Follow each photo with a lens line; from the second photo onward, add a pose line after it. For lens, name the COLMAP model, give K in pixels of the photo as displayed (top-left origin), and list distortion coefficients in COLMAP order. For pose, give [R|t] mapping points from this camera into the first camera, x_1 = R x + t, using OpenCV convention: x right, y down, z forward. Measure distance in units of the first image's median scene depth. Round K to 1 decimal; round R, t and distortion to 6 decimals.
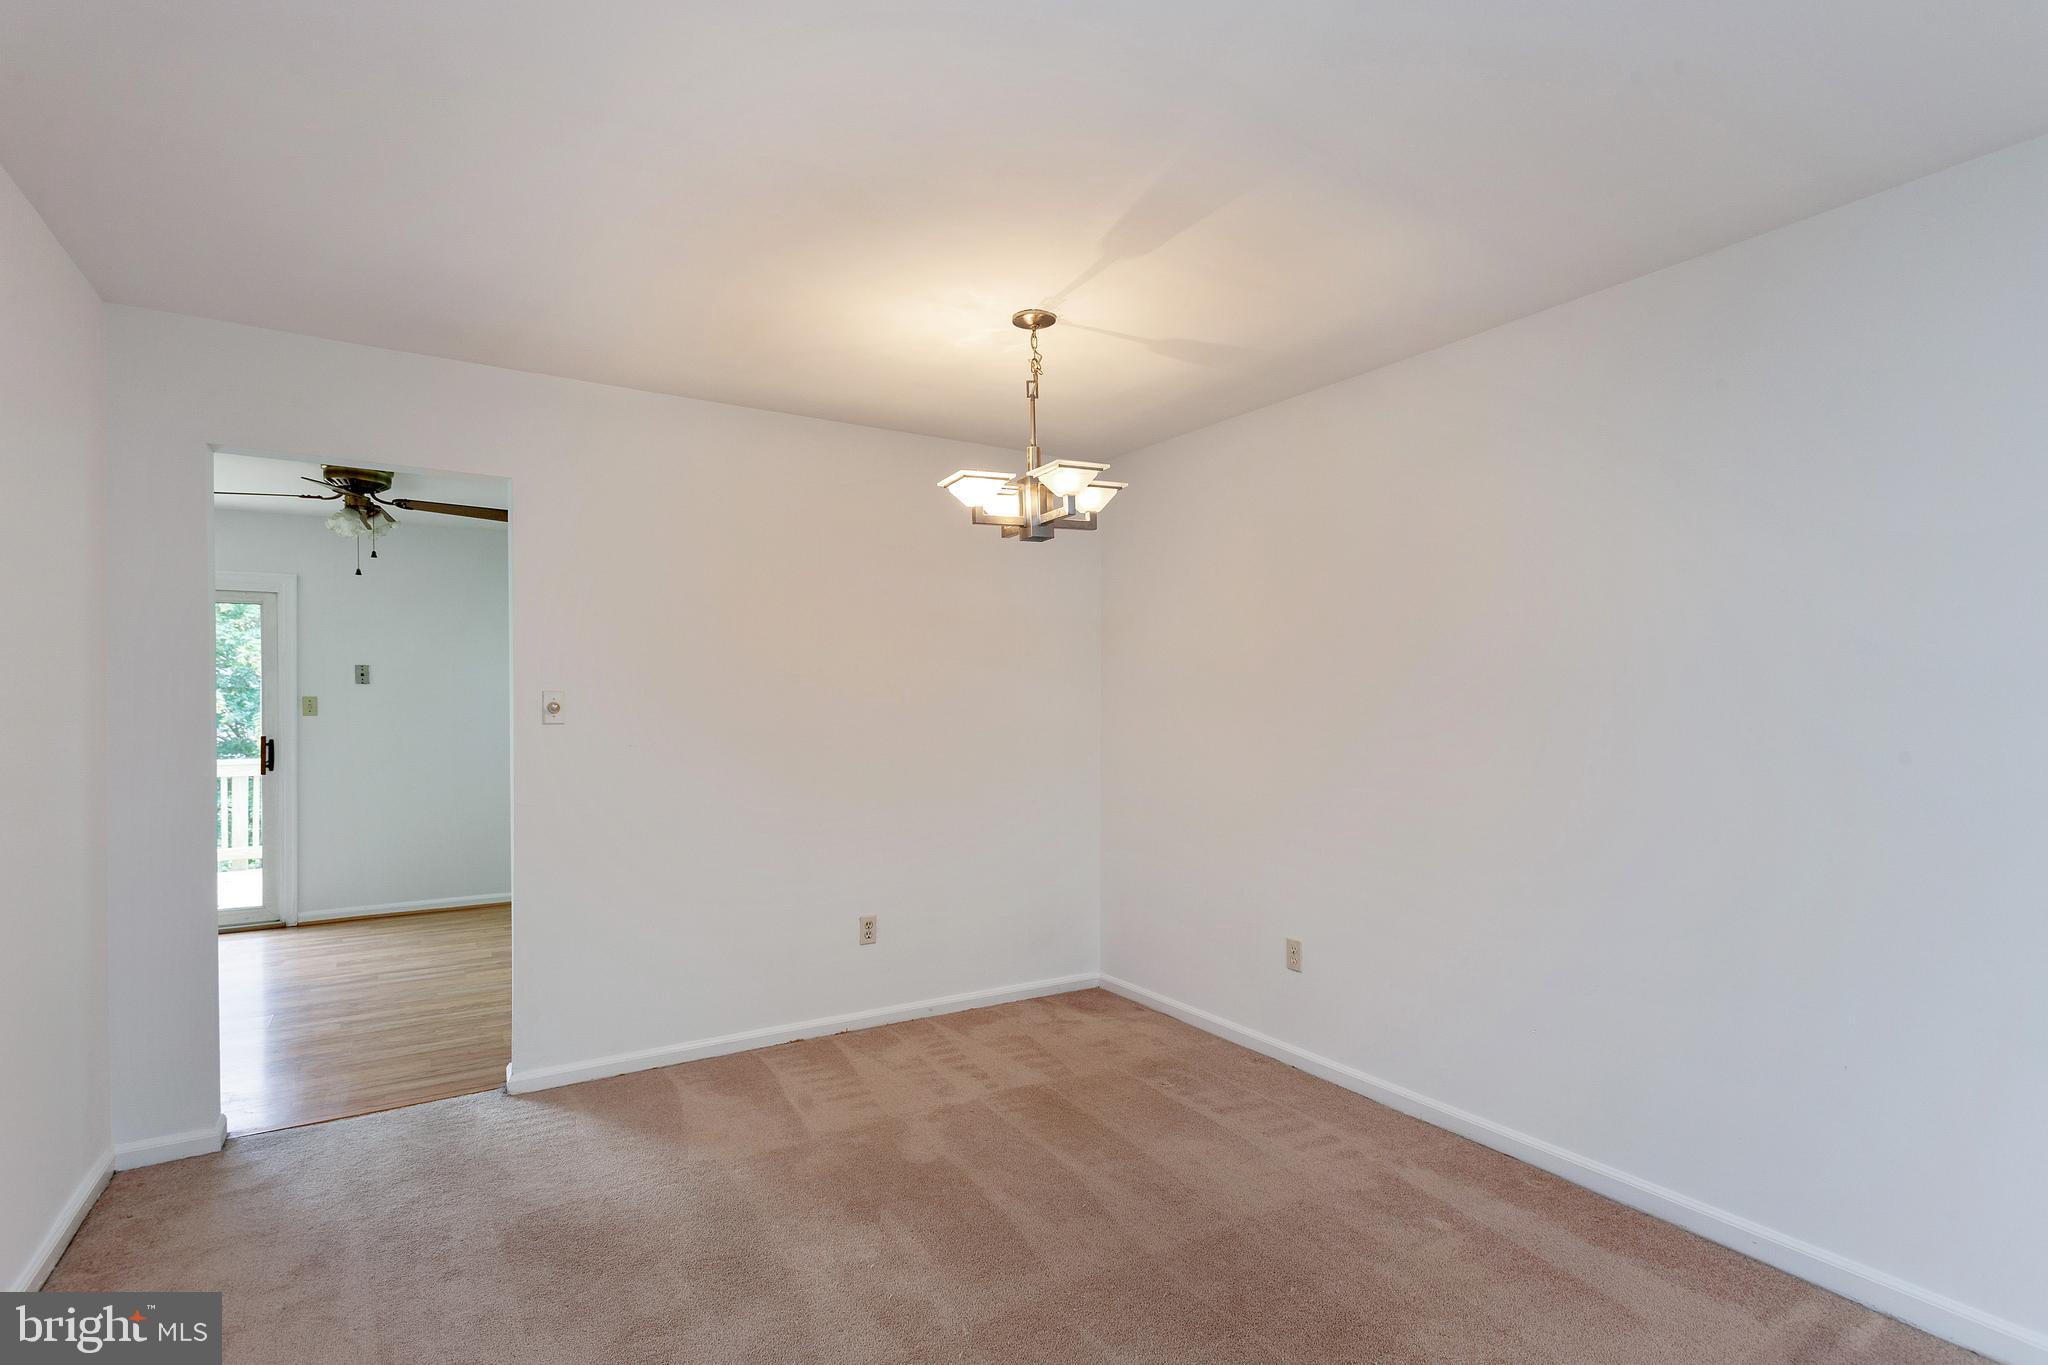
lens RADIAL K [[974.2, 0, 1024.9], [0, 974.2, 708.4], [0, 0, 1]] dist [0.003160, -0.001210]
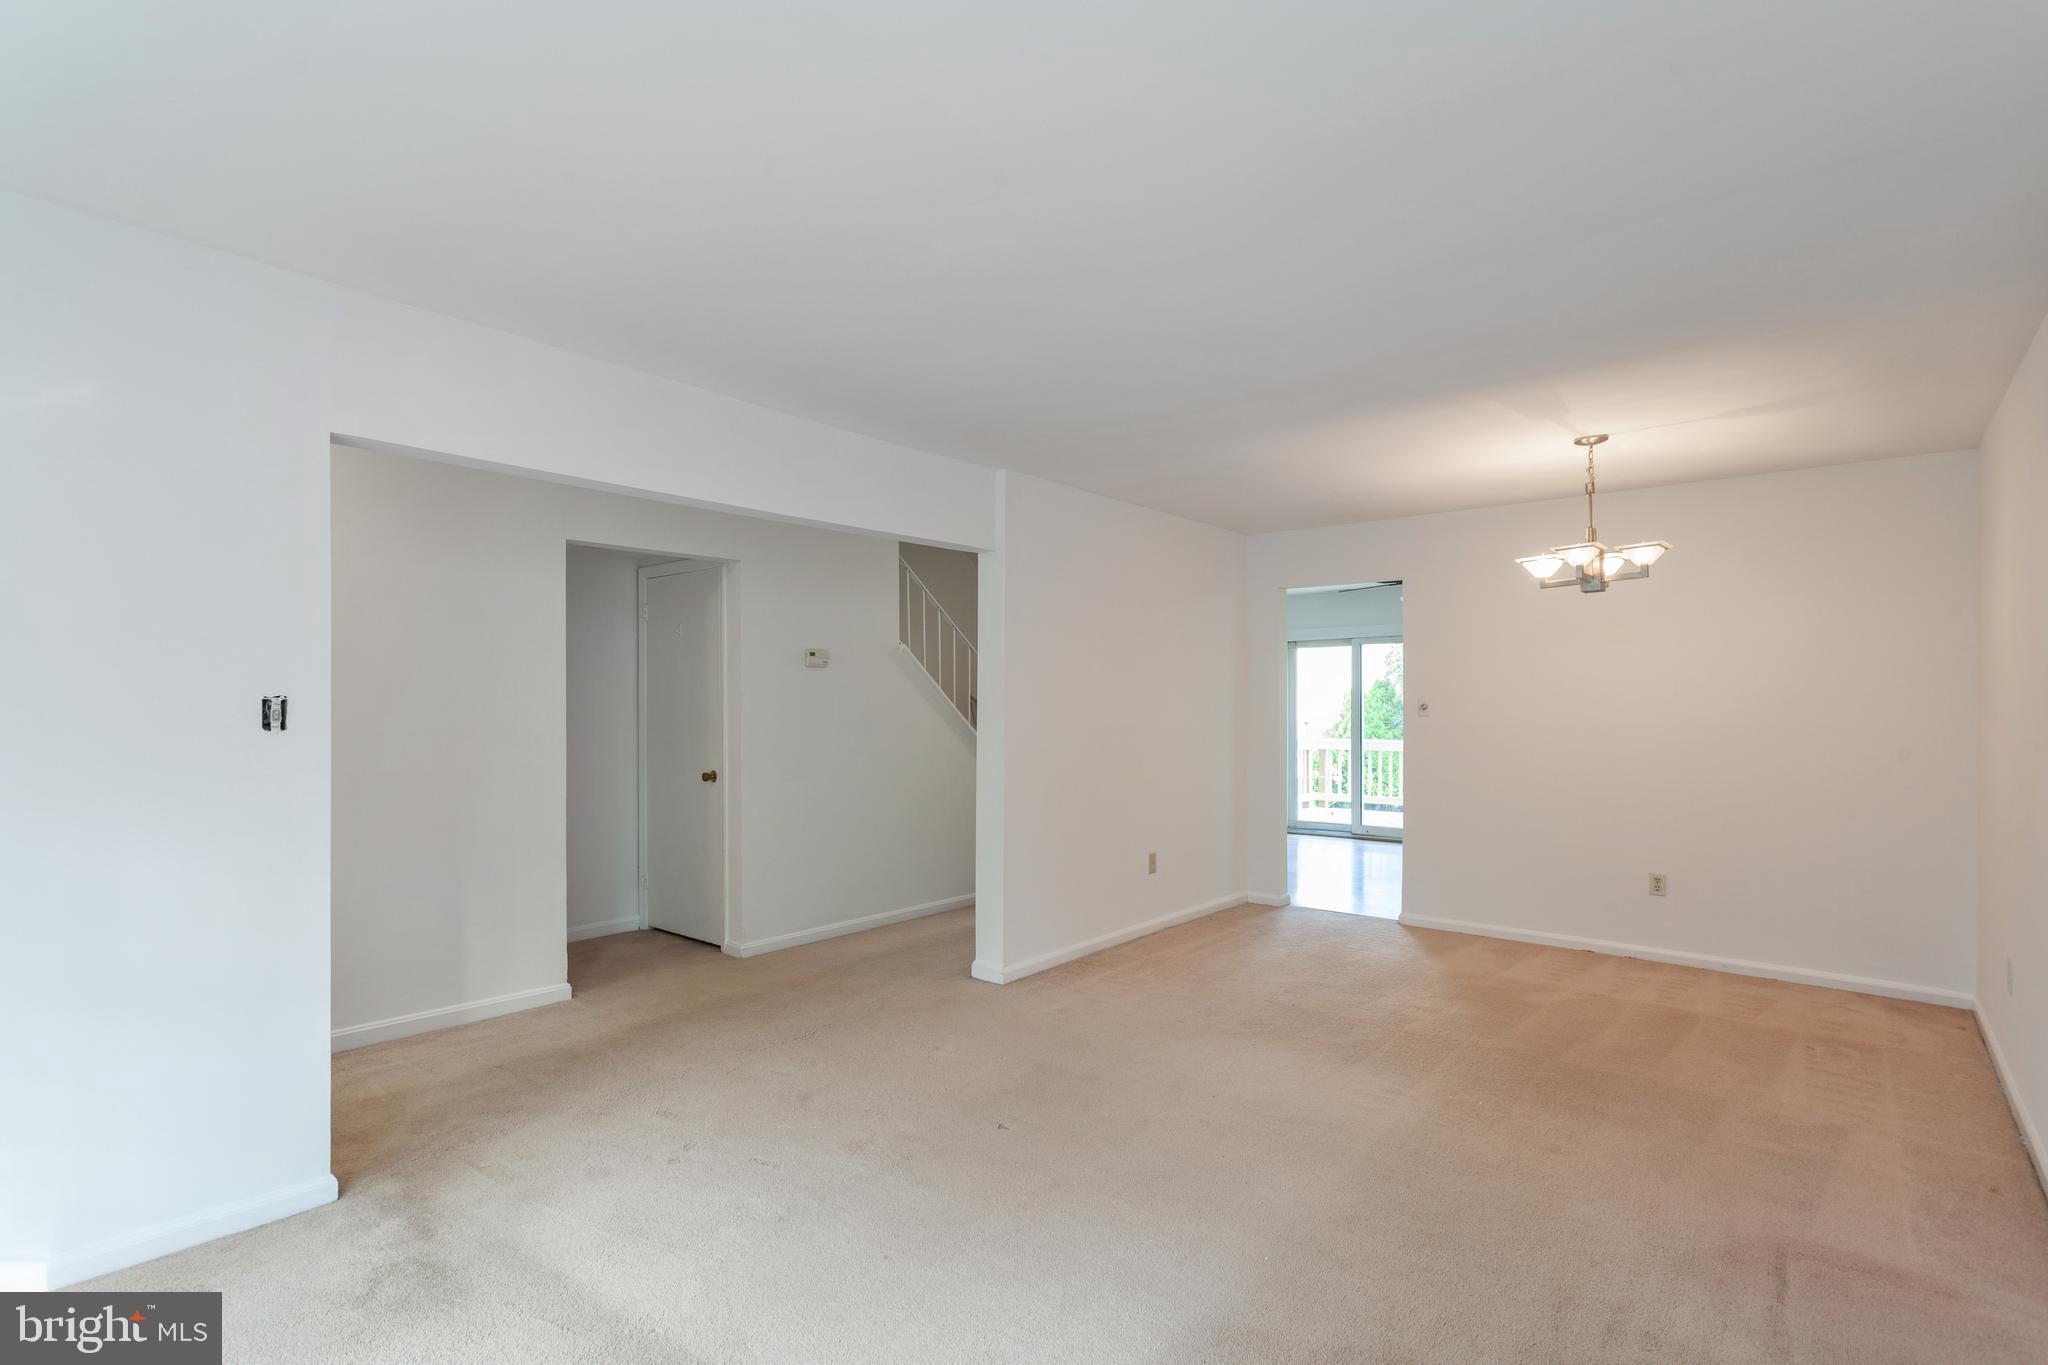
lens RADIAL K [[974.2, 0, 1028.8], [0, 974.2, 702.0], [0, 0, 1]] dist [0.003160, -0.001210]
pose [[0.314641, 0.000088, -0.949211, 0.937148], [-0.002223, 0.999997, -0.000645, -0.006992], [0.949208, 0.002313, 0.314640, -0.203347]]
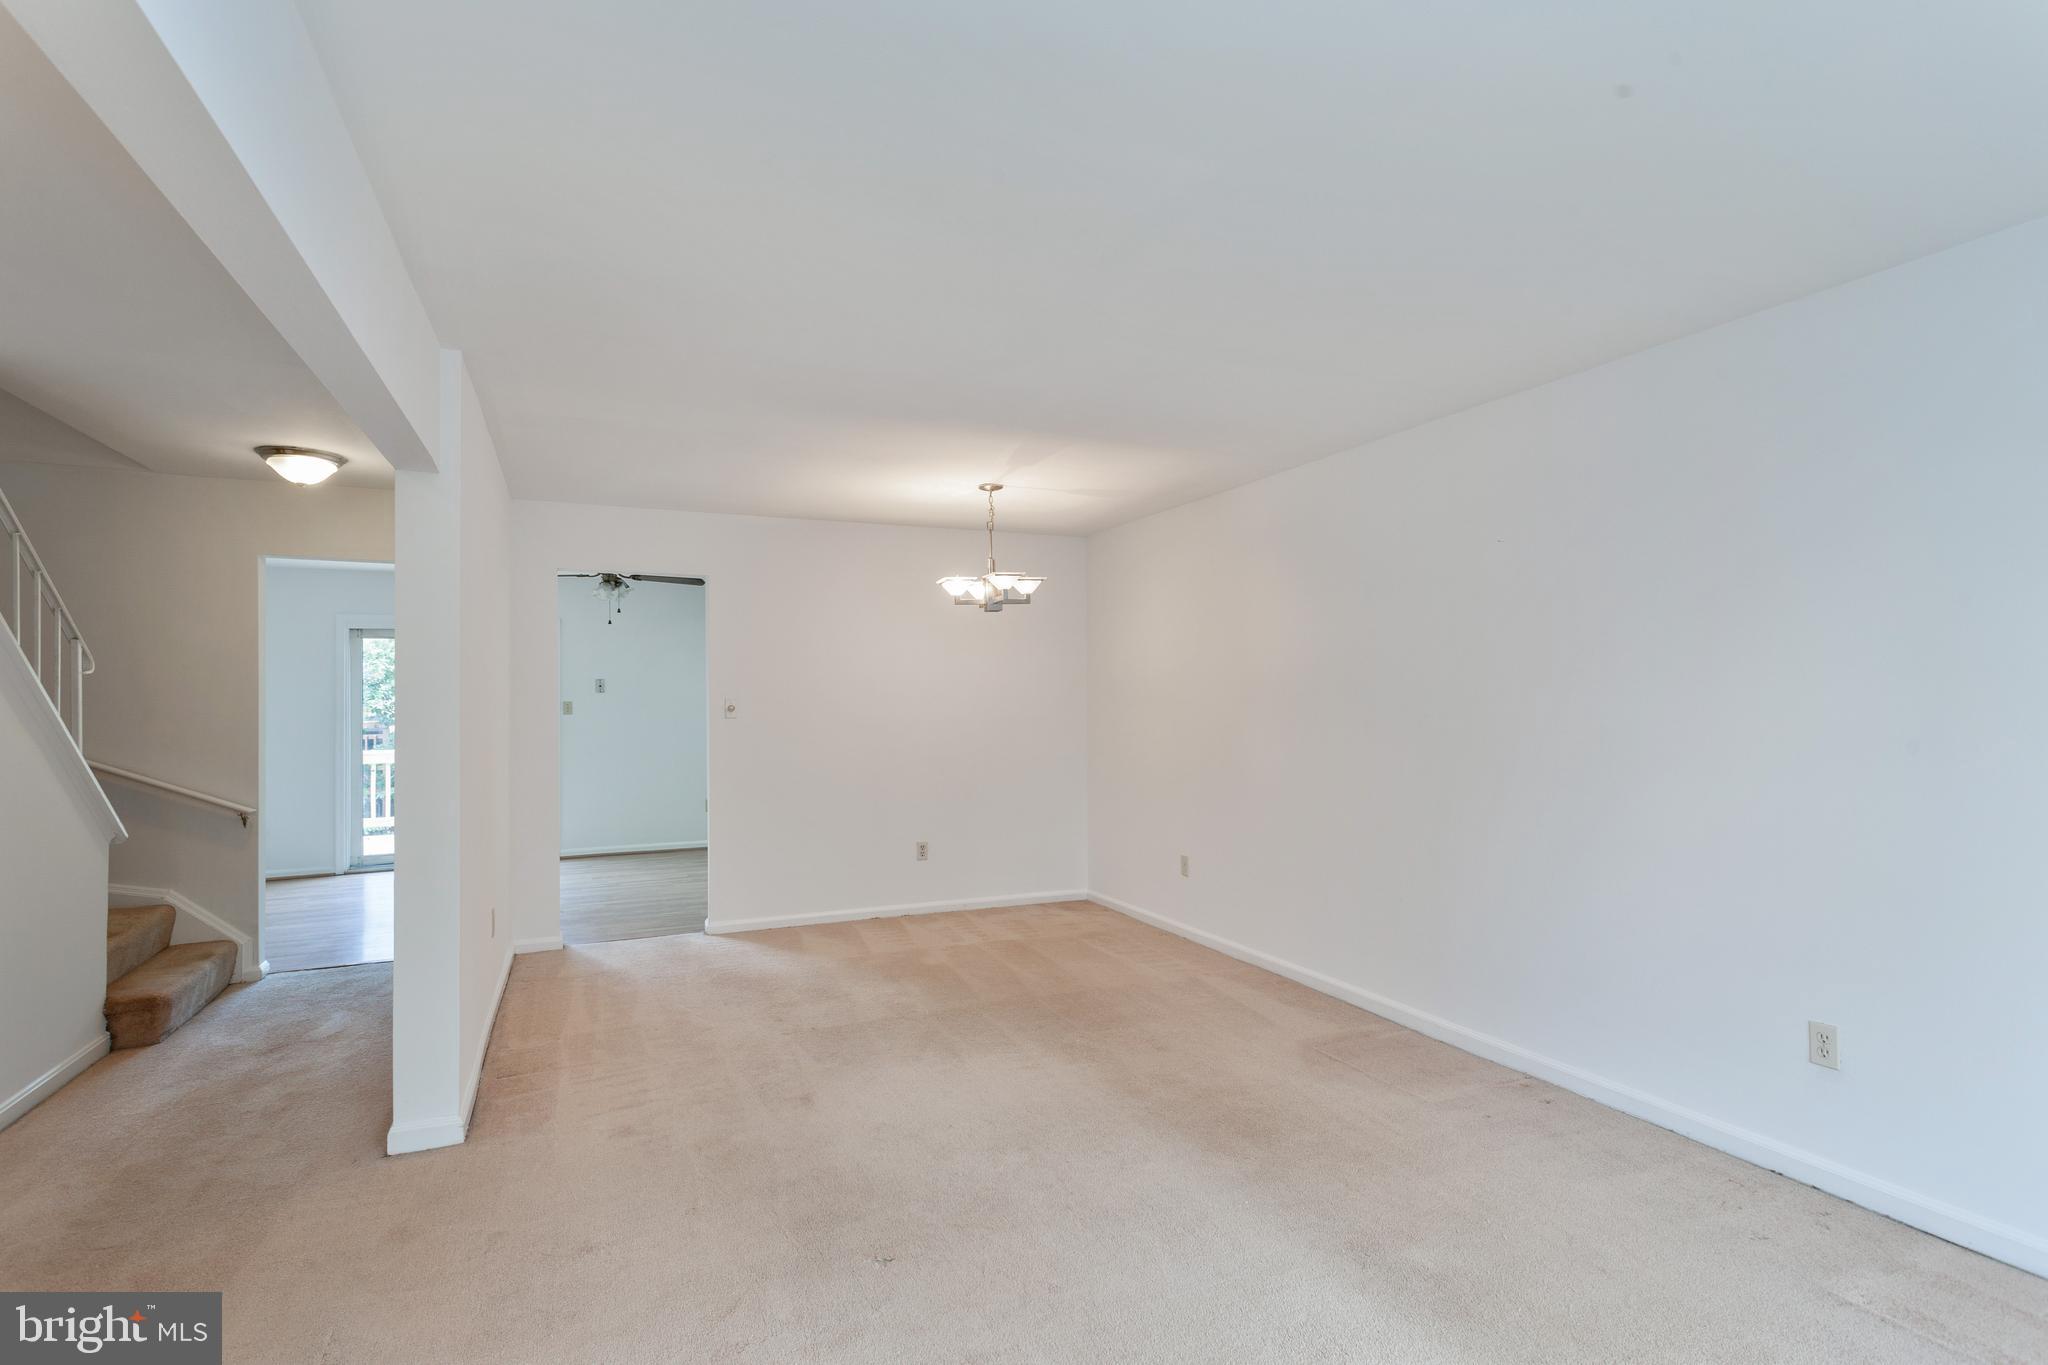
lens RADIAL K [[974.2, 0, 1023.3], [0, 974.2, 690.3], [0, 0, 1]] dist [0.003160, -0.001210]
pose [[0.989706, -0.009397, -0.142808, 0.265554], [0.007561, 0.999882, -0.013390, -0.006020], [0.142917, 0.012172, 0.989660, -0.612209]]
